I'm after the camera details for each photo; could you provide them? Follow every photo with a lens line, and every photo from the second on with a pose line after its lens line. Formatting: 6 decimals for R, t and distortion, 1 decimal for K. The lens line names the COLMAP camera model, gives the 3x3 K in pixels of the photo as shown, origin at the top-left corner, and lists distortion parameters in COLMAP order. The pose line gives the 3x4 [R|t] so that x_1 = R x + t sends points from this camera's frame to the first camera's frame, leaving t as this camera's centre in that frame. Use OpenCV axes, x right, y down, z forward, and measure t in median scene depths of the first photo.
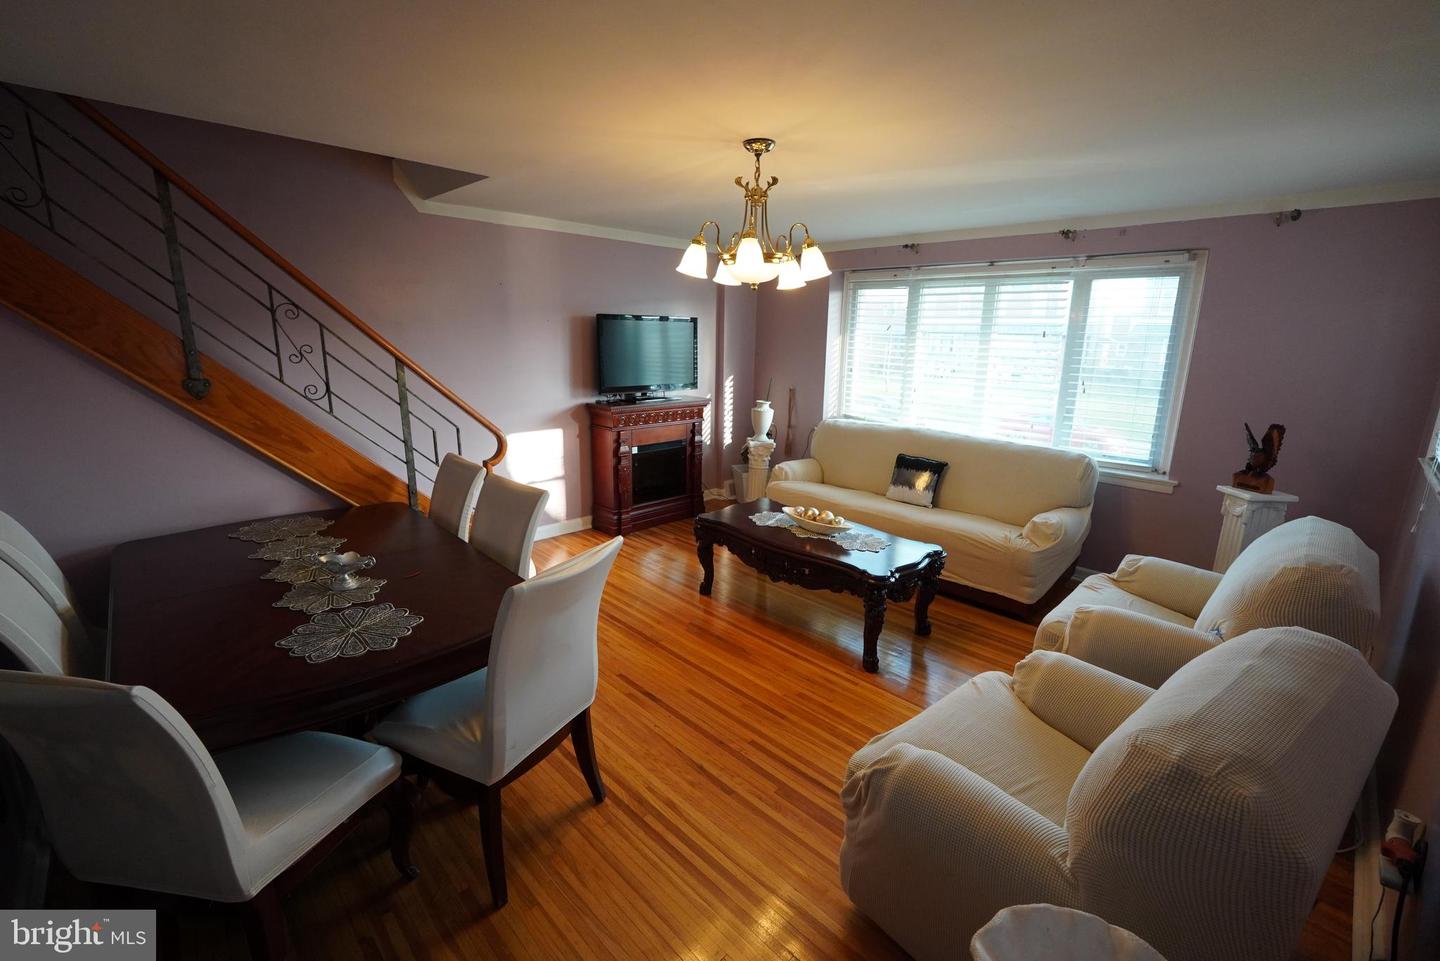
lens RADIAL K [[610.6, 0, 723.7], [0, 610.6, 473.9], [0, 0, 1]] dist [-0.022165, 0.007284]
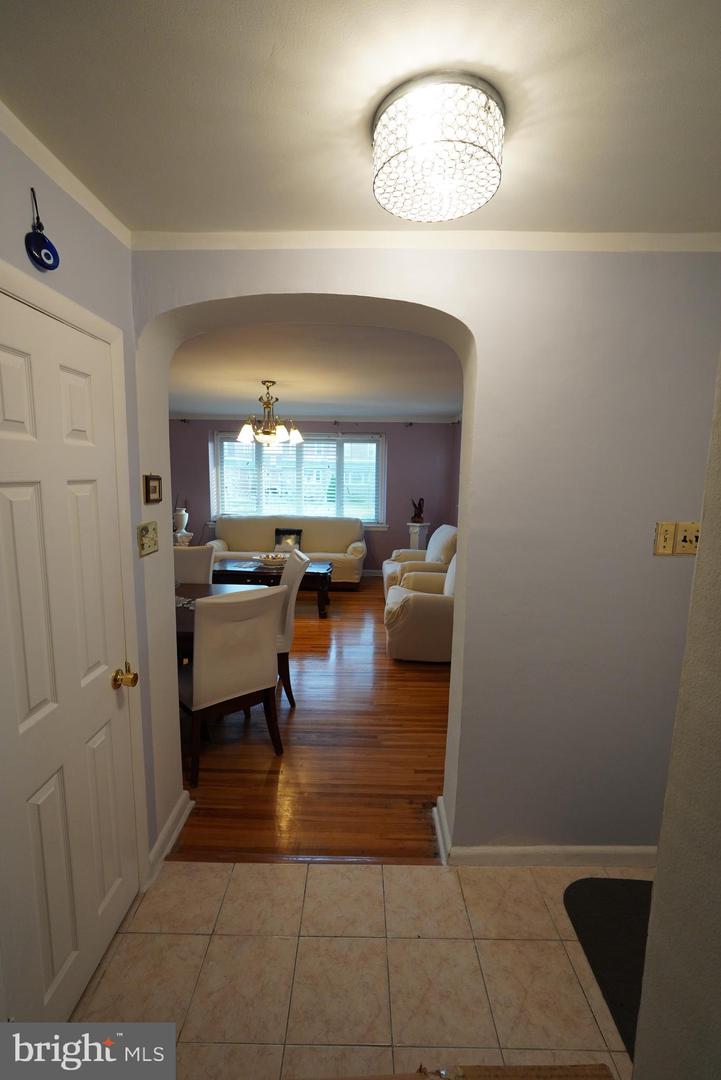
lens RADIAL K [[458.0, 0, 357.2], [0, 458.0, 537.0], [0, 0, 1]] dist [-0.022165, 0.007284]
pose [[0.711283, -0.105803, 0.694897, -0.612721], [0.156421, 0.987642, -0.009735, 0.054341], [-0.685280, 0.115621, 0.719044, -0.235767]]
